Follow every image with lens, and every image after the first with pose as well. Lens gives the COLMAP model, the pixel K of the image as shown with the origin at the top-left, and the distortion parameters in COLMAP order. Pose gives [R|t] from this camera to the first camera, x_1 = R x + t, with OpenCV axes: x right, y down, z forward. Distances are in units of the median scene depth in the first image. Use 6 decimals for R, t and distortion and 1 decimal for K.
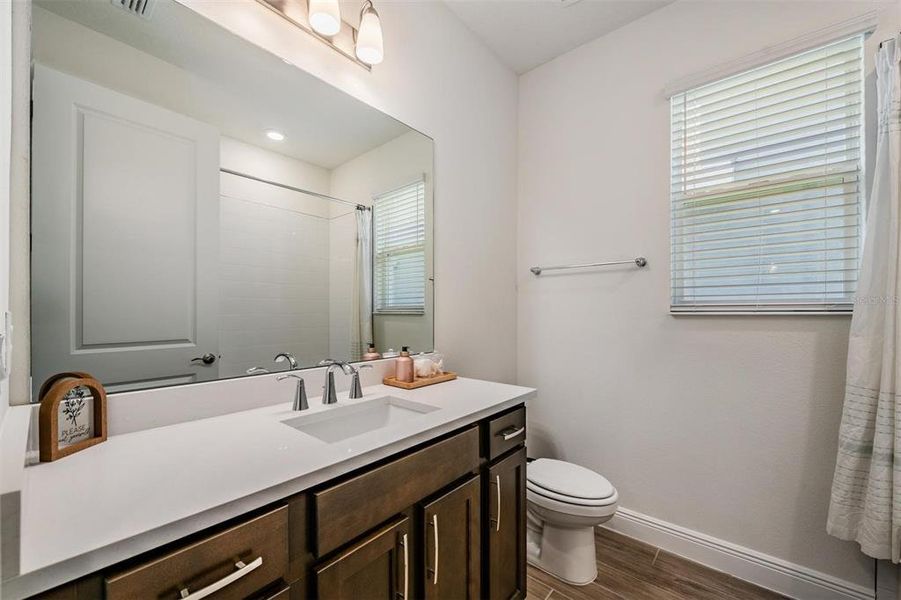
lens RADIAL K [[454.2, 0, 466.2], [0, 454.2, 304.3], [0, 0, 1]] dist [-0.019251, 0.027761]
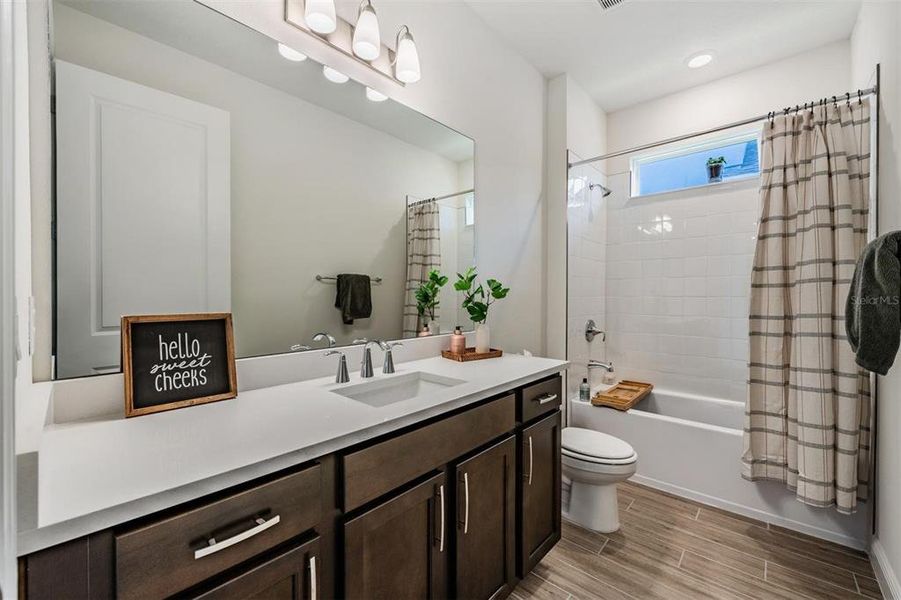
lens RADIAL K [[370.7, 0, 449.9], [0, 370.7, 298.0], [0, 0, 1]] dist [-0.017176, -0.000055]
pose [[0.986560, -0.004642, -0.163336, 0.059351], [0.007945, 0.999777, 0.019576, 0.003319], [0.163208, -0.020610, 0.986376, 0.097401]]
